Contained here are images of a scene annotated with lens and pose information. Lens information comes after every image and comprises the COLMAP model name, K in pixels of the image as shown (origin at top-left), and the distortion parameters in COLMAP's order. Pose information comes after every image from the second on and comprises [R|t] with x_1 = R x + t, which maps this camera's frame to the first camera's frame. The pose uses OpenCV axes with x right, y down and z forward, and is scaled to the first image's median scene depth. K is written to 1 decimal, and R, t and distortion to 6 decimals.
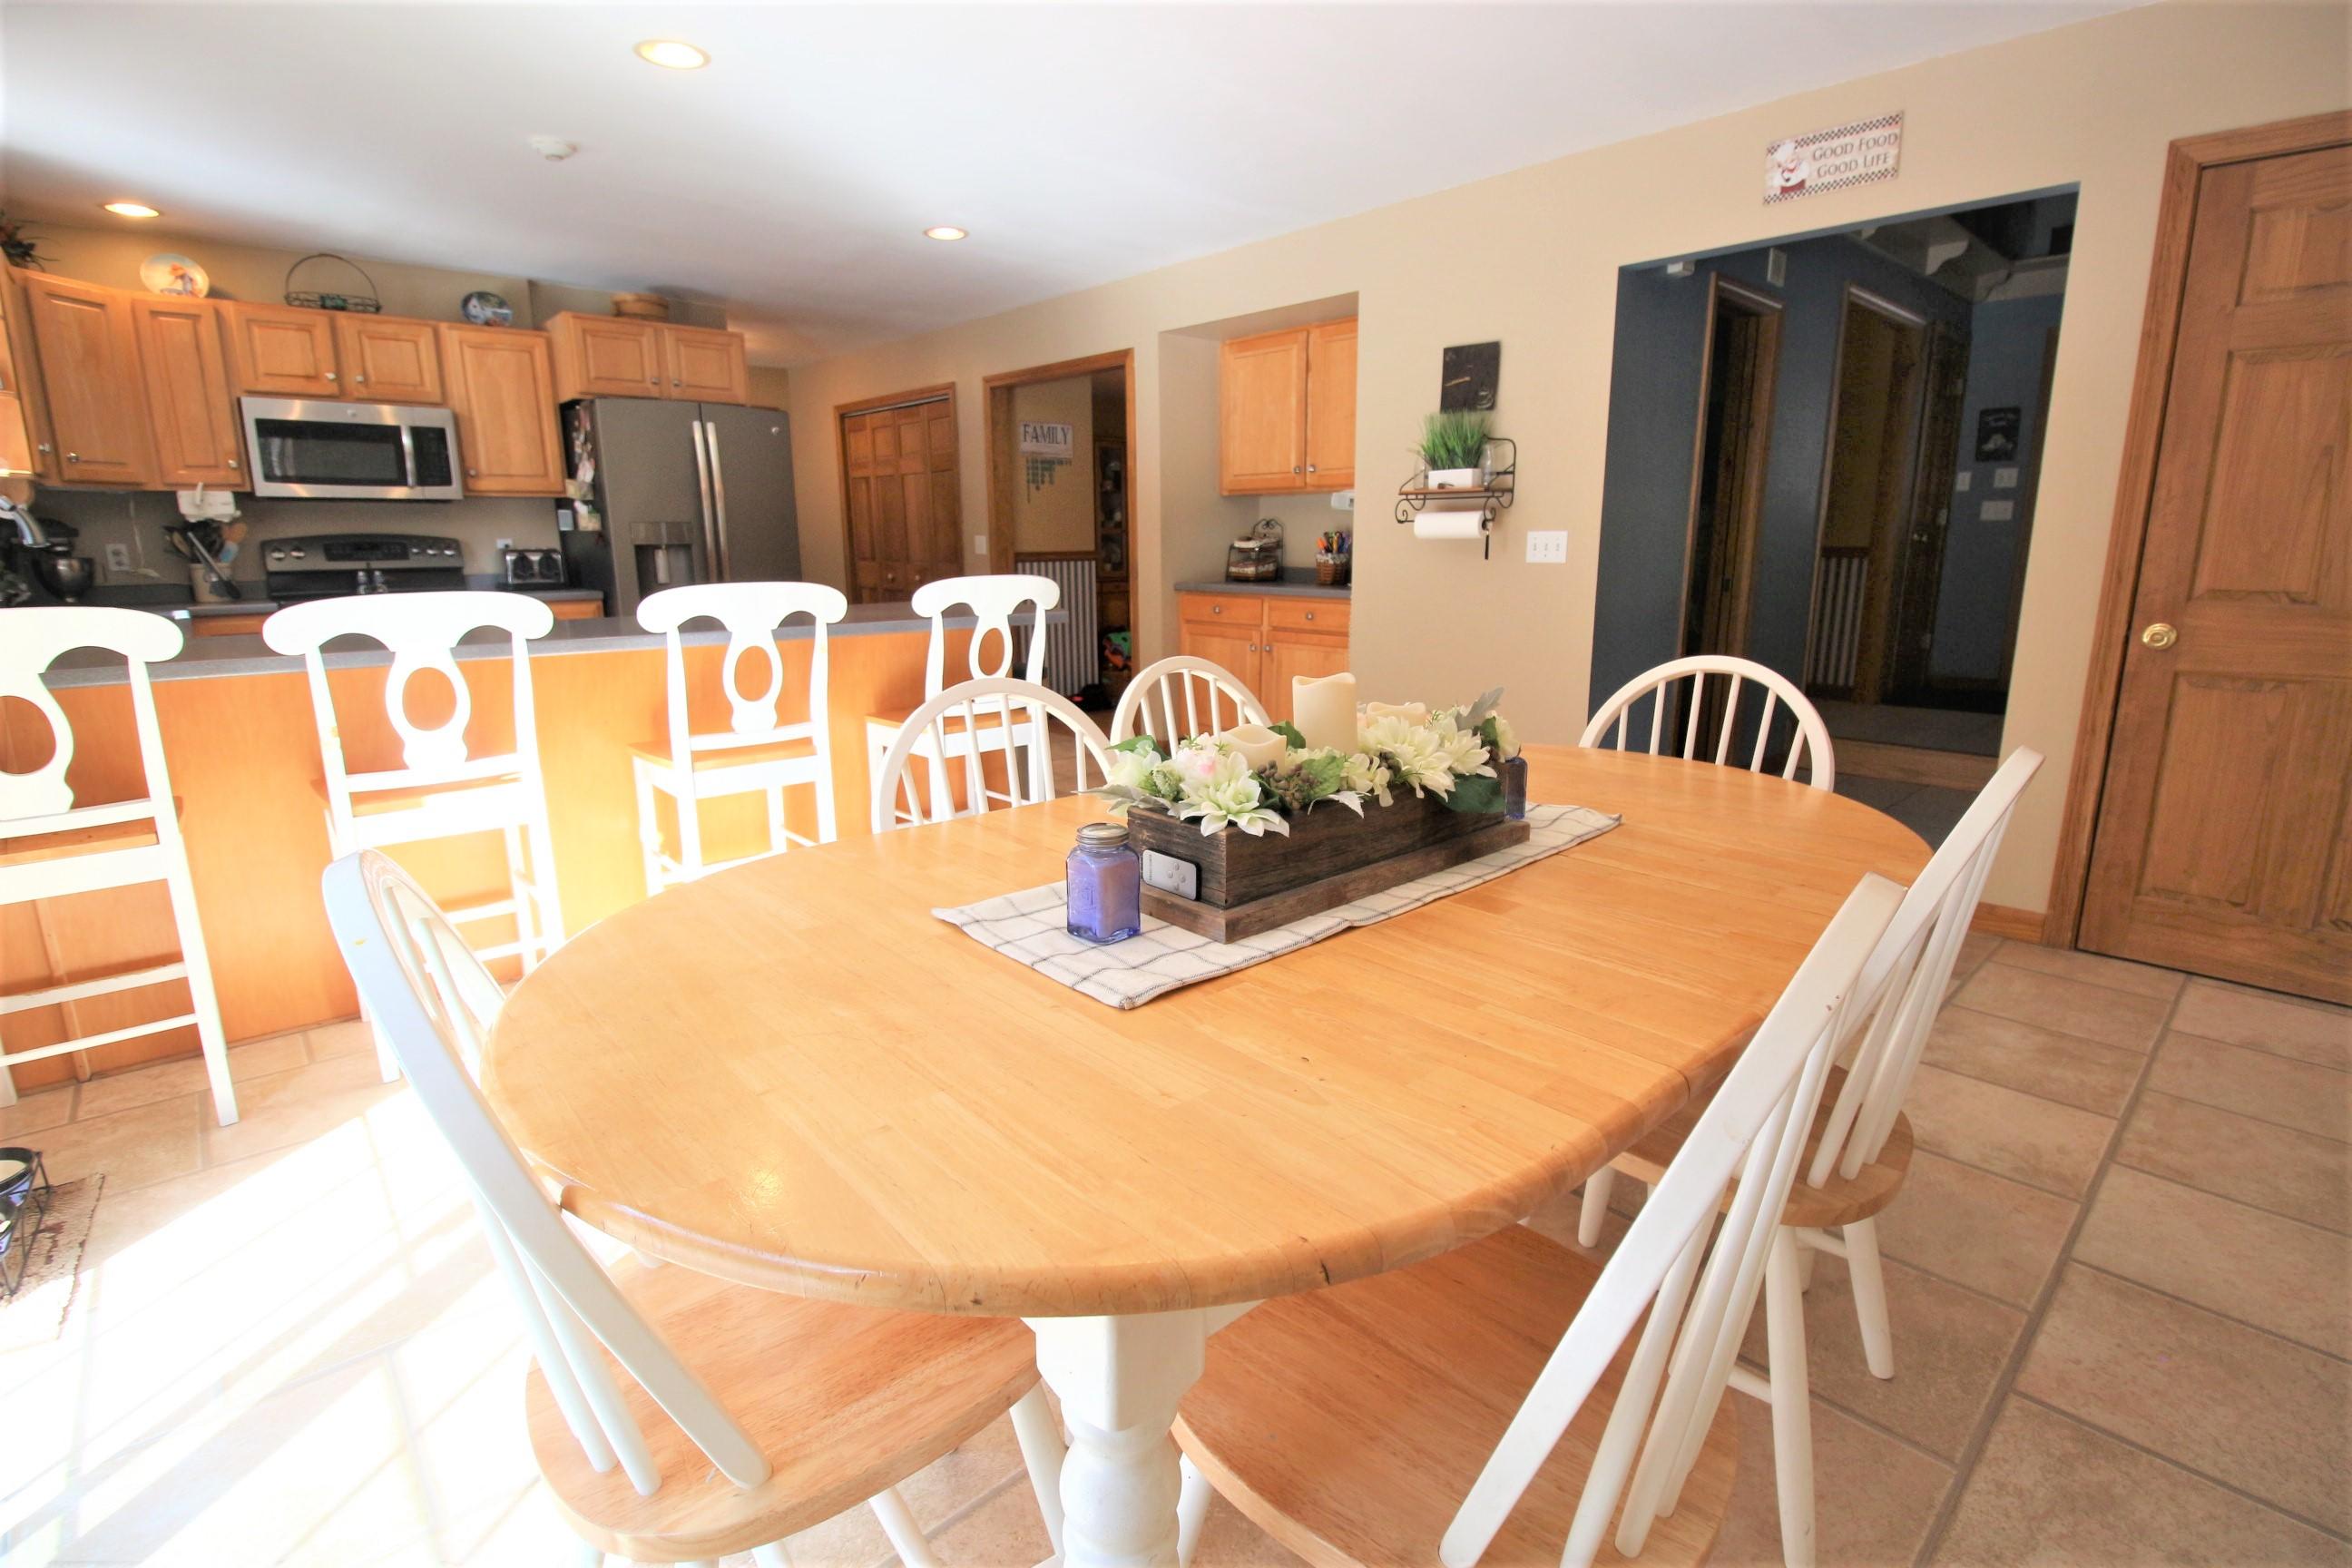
lens RADIAL K [[1109.4, 0, 1176.0], [0, 1109.4, 784.0], [0, 0, 1]] dist [-0.003265, -0.013335]
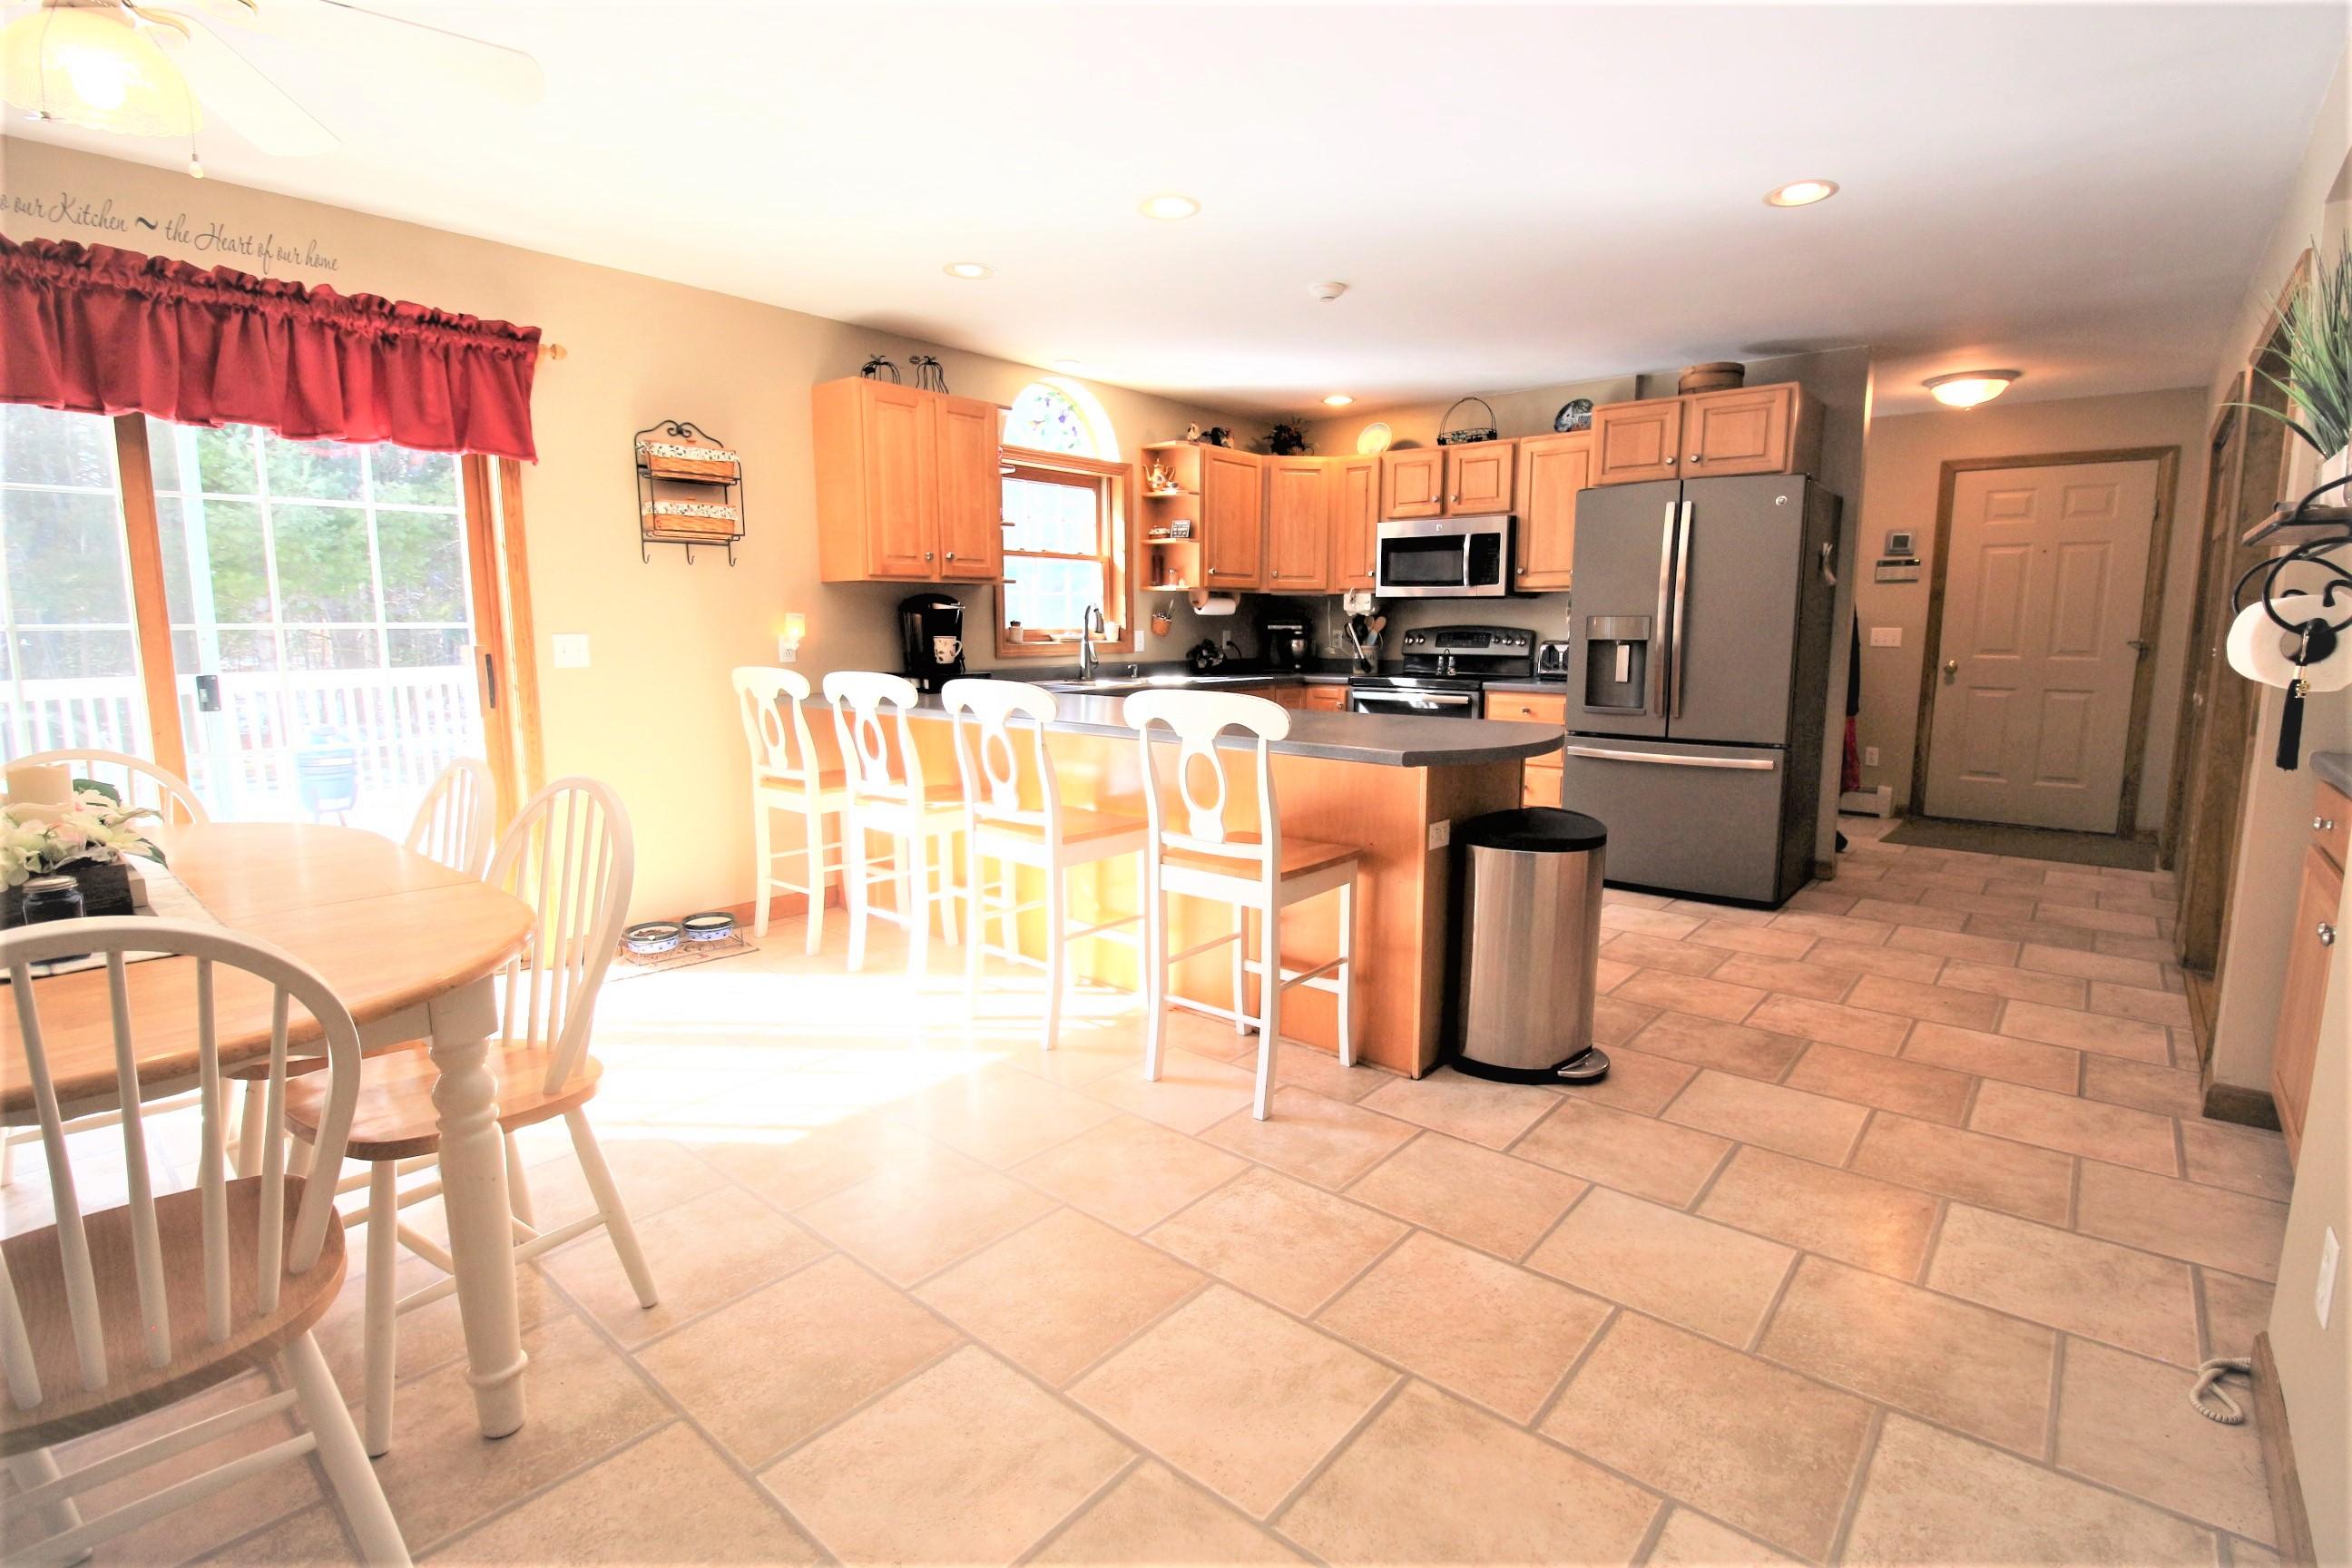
lens RADIAL K [[1109.4, 0, 1176.0], [0, 1109.4, 784.0], [0, 0, 1]] dist [-0.003265, -0.013335]
pose [[0.123675, 0.147292, -0.981331, 0.459928], [-0.213224, 0.969768, 0.118684, -0.145916], [0.969144, 0.194565, 0.151342, 0.588706]]
